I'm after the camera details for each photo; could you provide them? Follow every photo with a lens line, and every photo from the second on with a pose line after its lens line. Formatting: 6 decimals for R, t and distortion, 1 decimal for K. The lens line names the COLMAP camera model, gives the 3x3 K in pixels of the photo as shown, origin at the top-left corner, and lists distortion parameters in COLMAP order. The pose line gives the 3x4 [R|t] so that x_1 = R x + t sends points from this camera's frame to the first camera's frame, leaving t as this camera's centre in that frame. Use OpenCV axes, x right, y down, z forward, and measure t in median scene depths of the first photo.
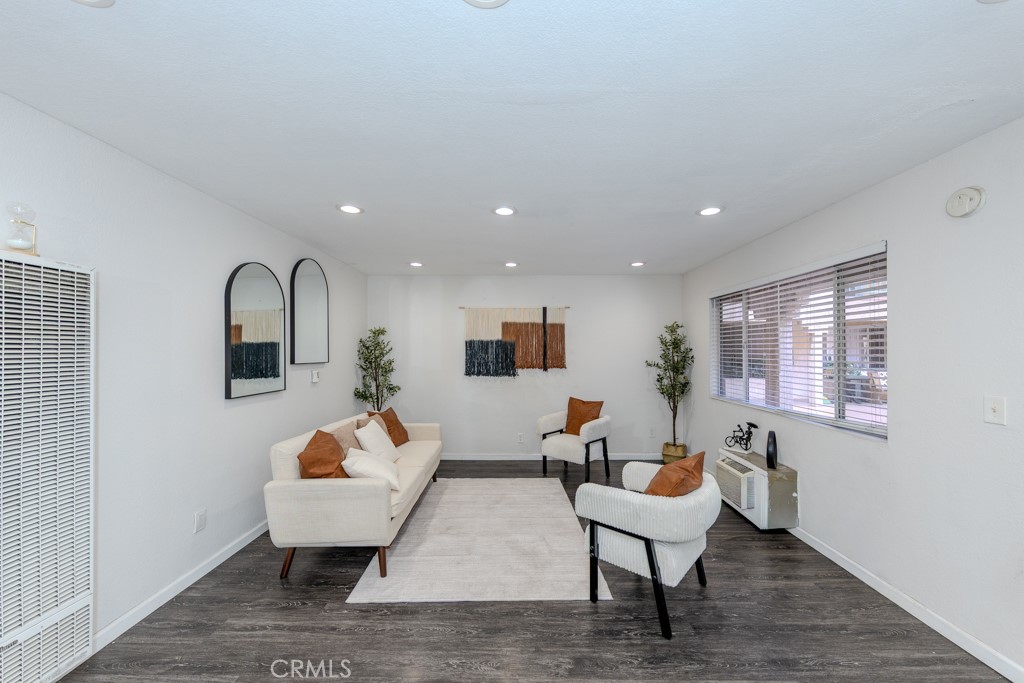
lens RADIAL K [[384.8, 0, 514.3], [0, 384.8, 345.9], [0, 0, 1]] dist [0.001720, -0.000125]
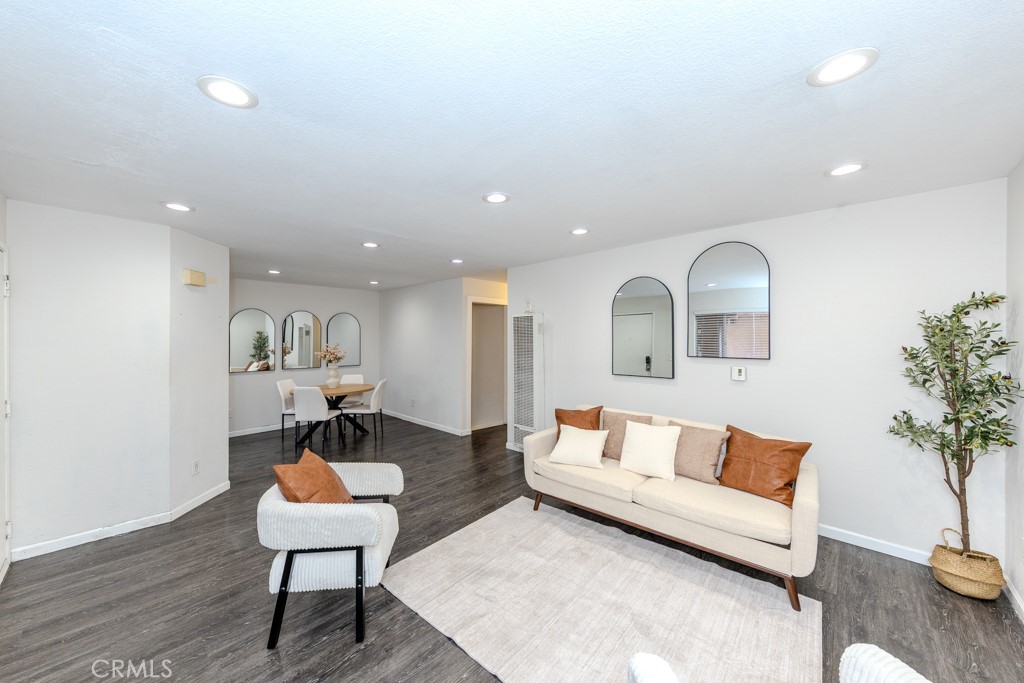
lens RADIAL K [[381.8, 0, 512.0], [0, 381.8, 341.5], [0, 0, 1]] dist [-0.002157, -0.000110]
pose [[-0.675467, 0.012304, -0.737288, 0.463147], [0.015804, 0.999873, 0.002207, -0.003645], [0.737221, -0.010161, -0.675575, 1.212625]]
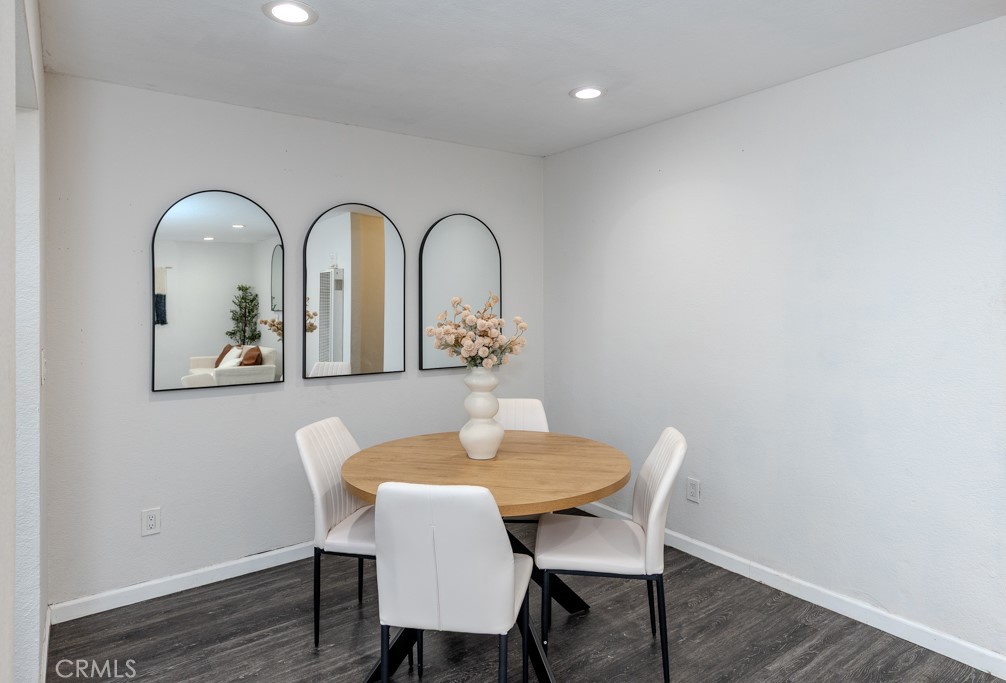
lens RADIAL K [[600.8, 0, 485.0], [0, 600.8, 309.1], [0, 0, 1]] dist [0.004429, 0.001241]
pose [[-0.810087, 0.011493, -0.586198, 0.213283], [0.017598, 0.999834, -0.004716, 0.013930], [0.586046, -0.014136, -0.810154, 0.213724]]
